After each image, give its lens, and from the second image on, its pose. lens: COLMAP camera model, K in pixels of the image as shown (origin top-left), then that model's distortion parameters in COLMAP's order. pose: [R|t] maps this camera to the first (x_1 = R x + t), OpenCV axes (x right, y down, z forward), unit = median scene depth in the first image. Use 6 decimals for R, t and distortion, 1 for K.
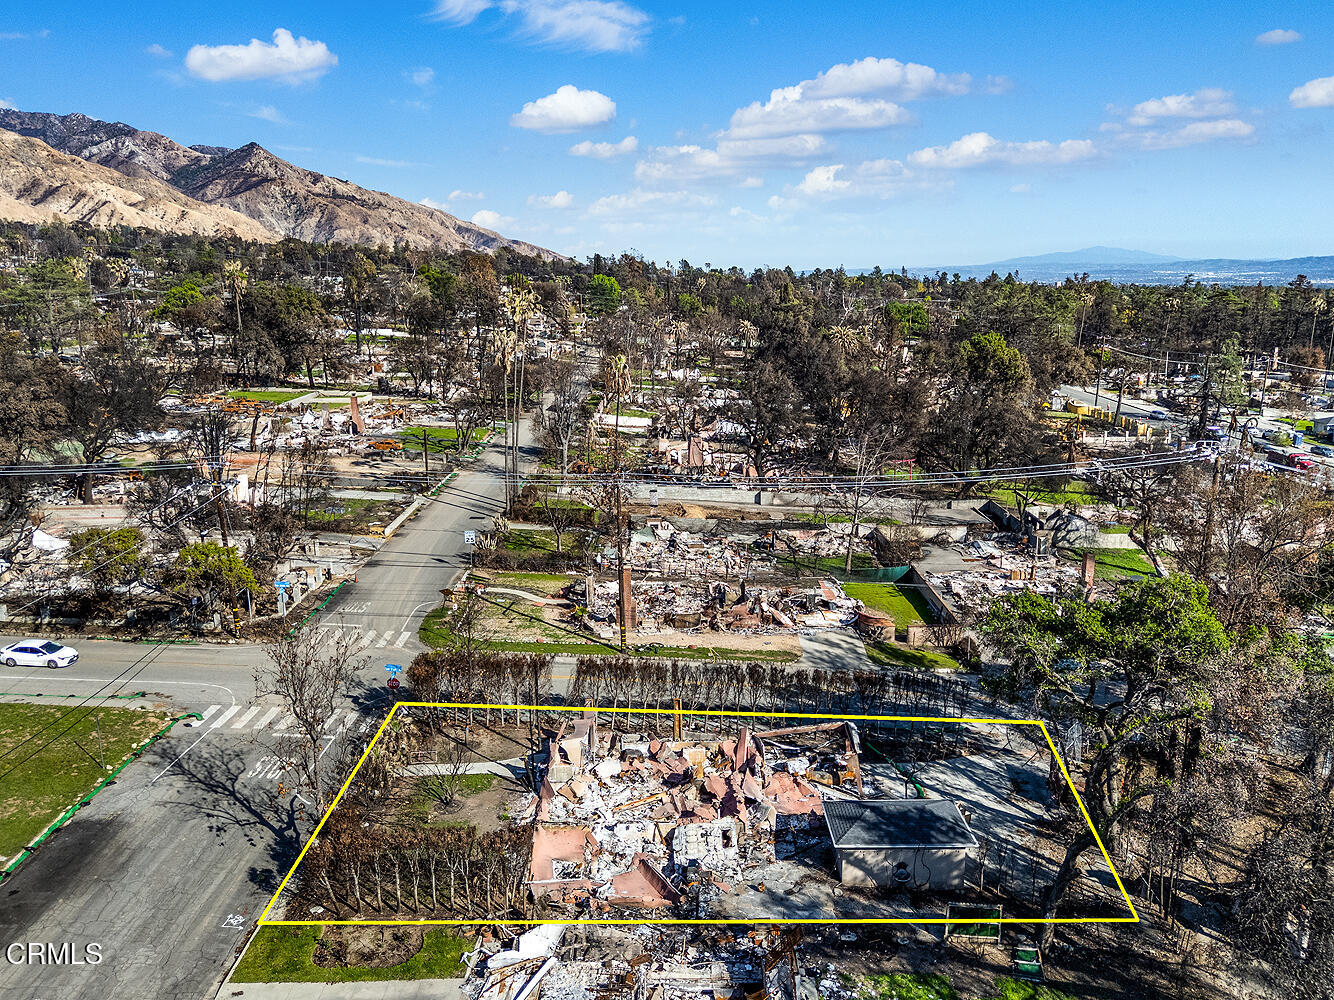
lens RADIAL K [[1015.2, 0, 663.4], [0, 1015.2, 501.5], [0, 0, 1]] dist [0.083225, -0.078019]
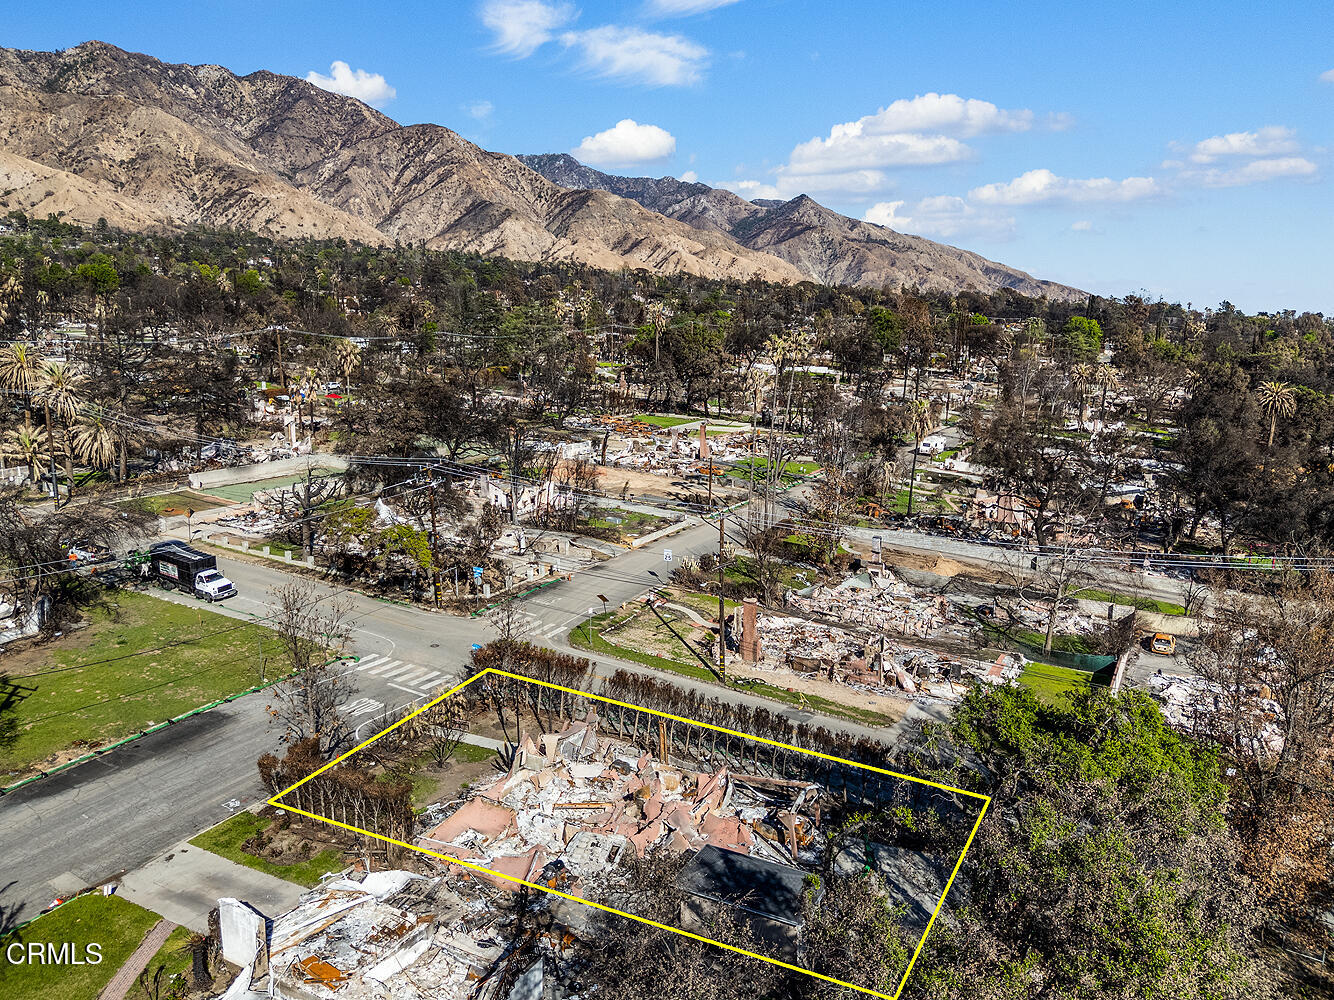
lens RADIAL K [[1015.2, 0, 663.4], [0, 1015.2, 501.5], [0, 0, 1]] dist [0.083225, -0.078019]
pose [[0.872784, 0.105920, -0.476475, 0.353541], [-0.124046, 0.992254, -0.006644, -0.015782], [0.472081, 0.064904, 0.879163, 0.054241]]
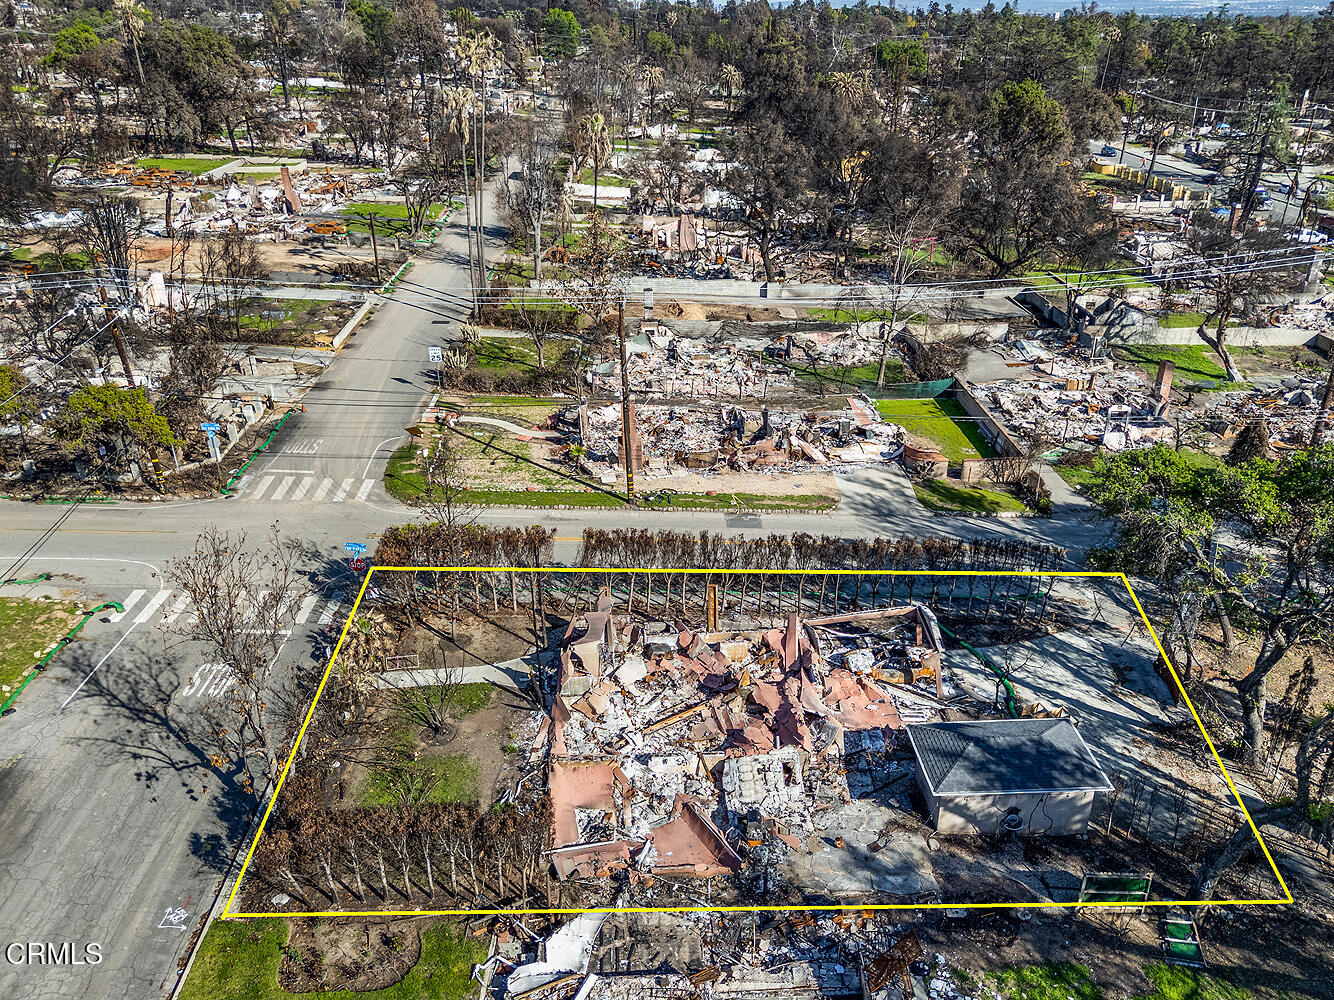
lens RADIAL K [[1015.2, 0, 663.4], [0, 1015.2, 501.5], [0, 0, 1]] dist [0.083225, -0.078019]
pose [[0.999268, -0.022597, 0.030876, -0.035834], [0.015028, 0.973916, 0.226411, -0.039789], [-0.035187, -0.225781, 0.973542, 0.167853]]
